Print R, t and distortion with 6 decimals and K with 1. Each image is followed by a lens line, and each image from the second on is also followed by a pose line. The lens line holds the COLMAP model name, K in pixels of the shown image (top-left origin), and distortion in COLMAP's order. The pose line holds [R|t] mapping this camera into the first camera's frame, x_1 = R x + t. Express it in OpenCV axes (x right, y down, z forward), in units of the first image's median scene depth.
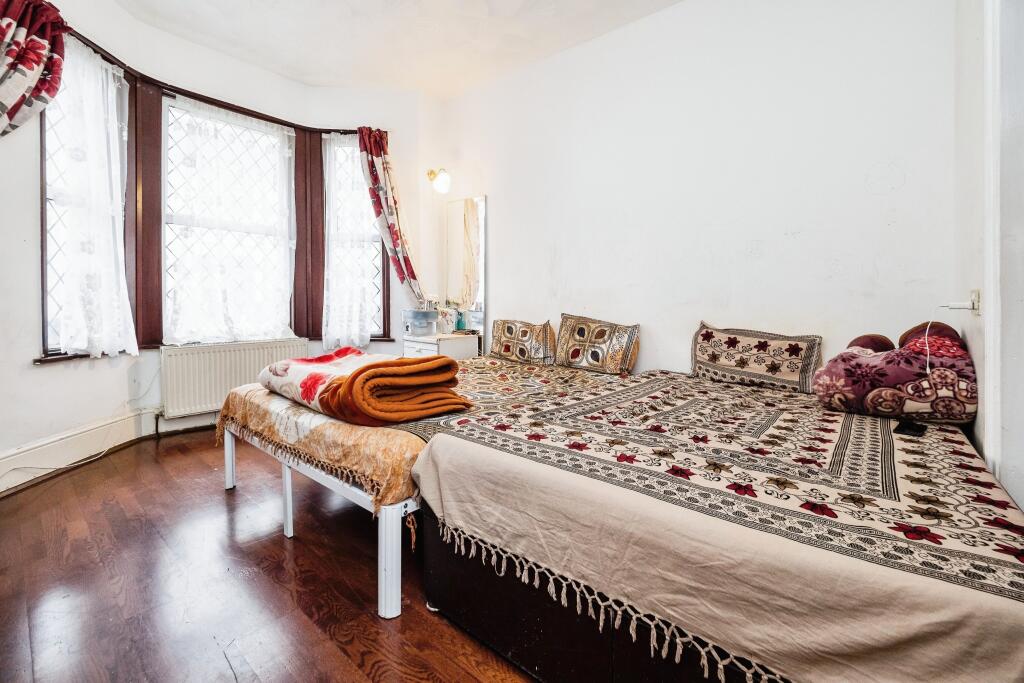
lens RADIAL K [[437.6, 0, 508.5], [0, 437.6, 320.9], [0, 0, 1]] dist [-0.013291, 0.001201]
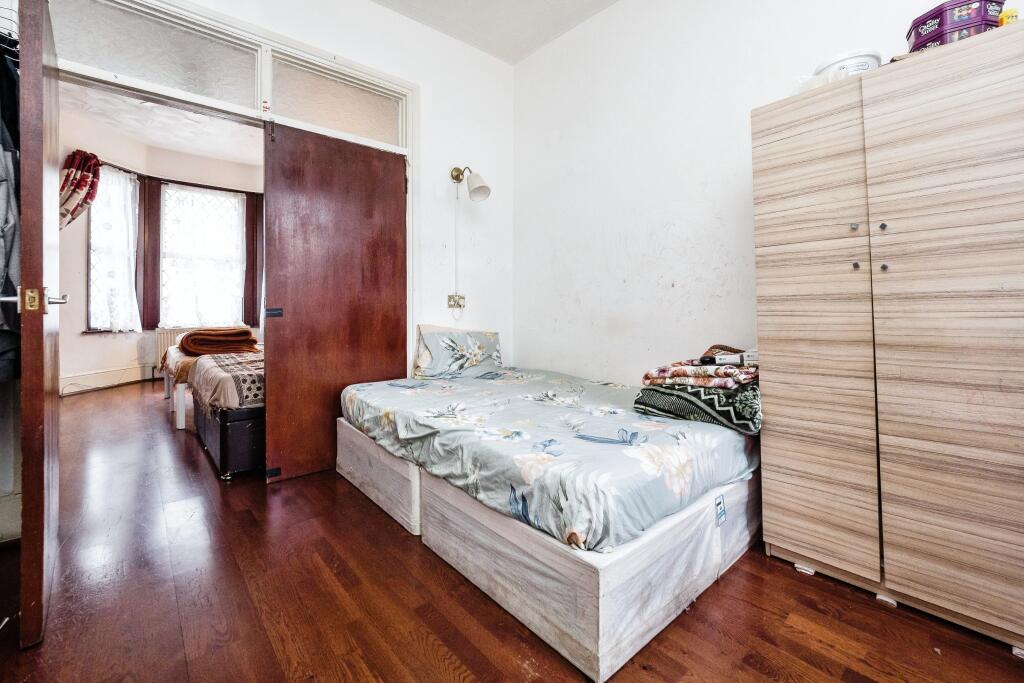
lens RADIAL K [[437.6, 0, 510.4], [0, 437.6, 314.3], [0, 0, 1]] dist [-0.013291, 0.001201]
pose [[0.989271, -0.000419, -0.146095, 1.018372], [-0.002429, 0.999811, -0.019311, 0.037543], [0.146075, 0.019459, 0.989082, -0.613869]]
